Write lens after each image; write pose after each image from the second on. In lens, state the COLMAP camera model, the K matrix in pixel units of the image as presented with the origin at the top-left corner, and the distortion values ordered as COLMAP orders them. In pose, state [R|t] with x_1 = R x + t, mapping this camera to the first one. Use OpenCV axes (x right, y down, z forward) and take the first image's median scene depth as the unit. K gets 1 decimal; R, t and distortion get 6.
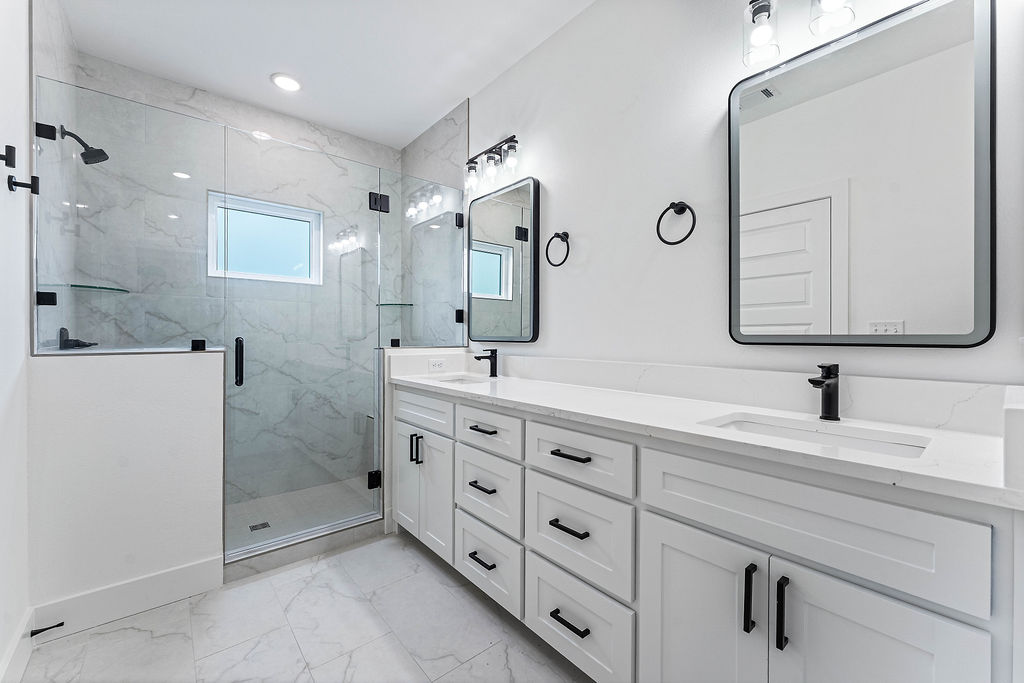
lens RADIAL K [[411.9, 0, 503.5], [0, 411.9, 336.0], [0, 0, 1]] dist [0.001292, -0.000095]
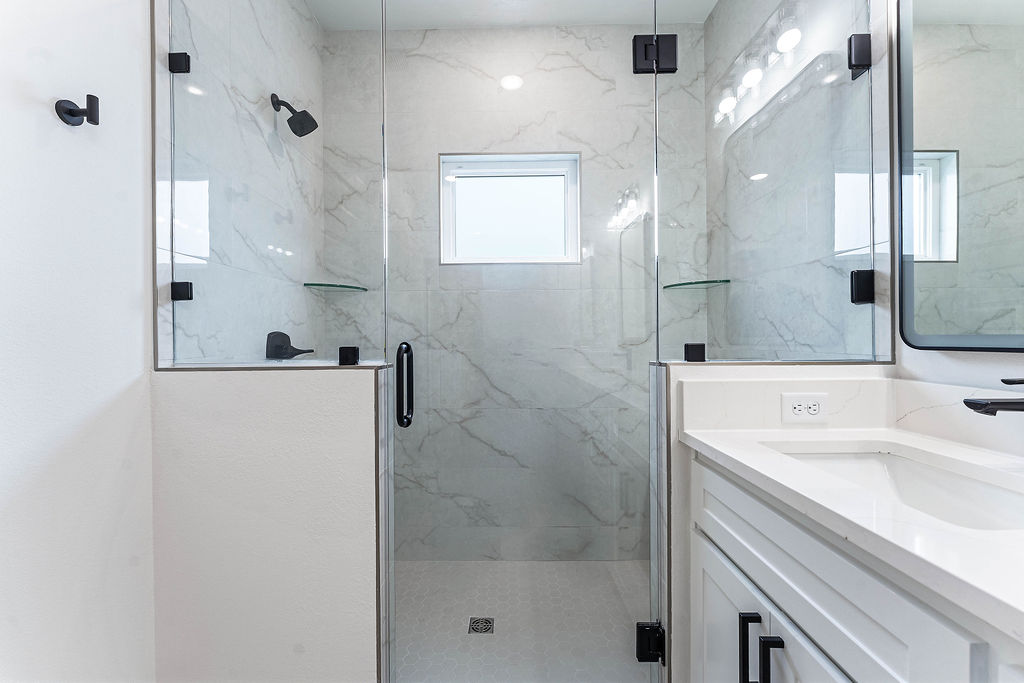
lens RADIAL K [[411.9, 0, 505.3], [0, 411.9, 338.8], [0, 0, 1]] dist [0.001292, -0.000095]
pose [[0.766184, -0.008720, -0.642562, -0.114450], [0.010320, 0.999946, -0.001265, -0.000108], [0.642538, -0.005663, 0.766233, 0.454774]]
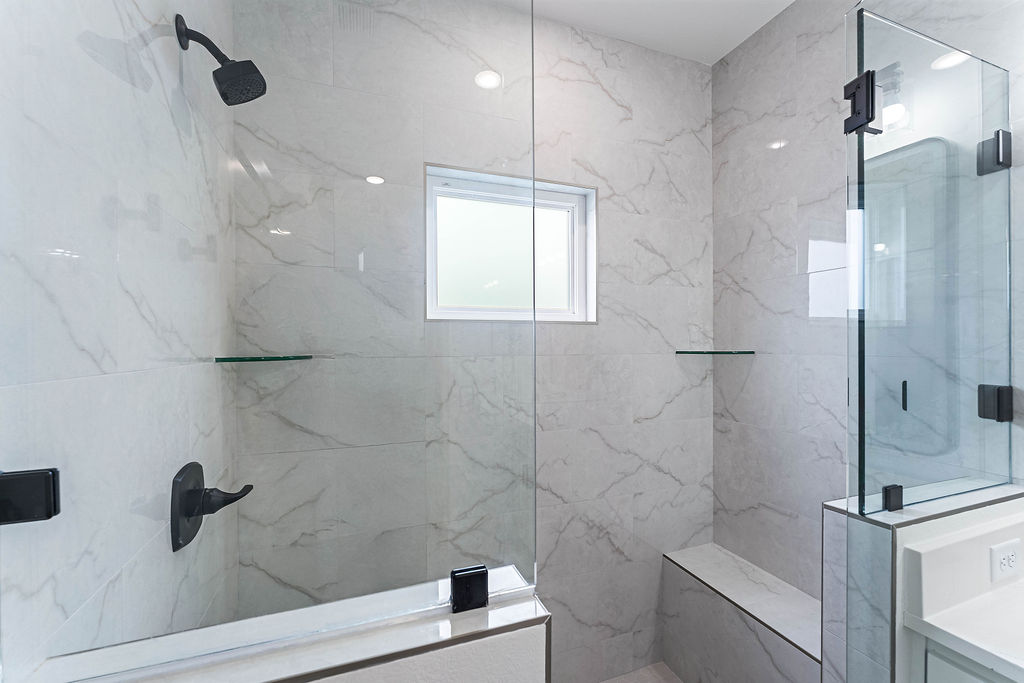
lens RADIAL K [[411.9, 0, 498.0], [0, 411.9, 343.0], [0, 0, 1]] dist [0.001292, -0.000095]
pose [[0.941199, -0.002355, -0.337845, -0.418577], [0.004295, 0.999978, 0.004993, -0.110406], [0.337825, -0.006151, 0.941189, 0.486812]]
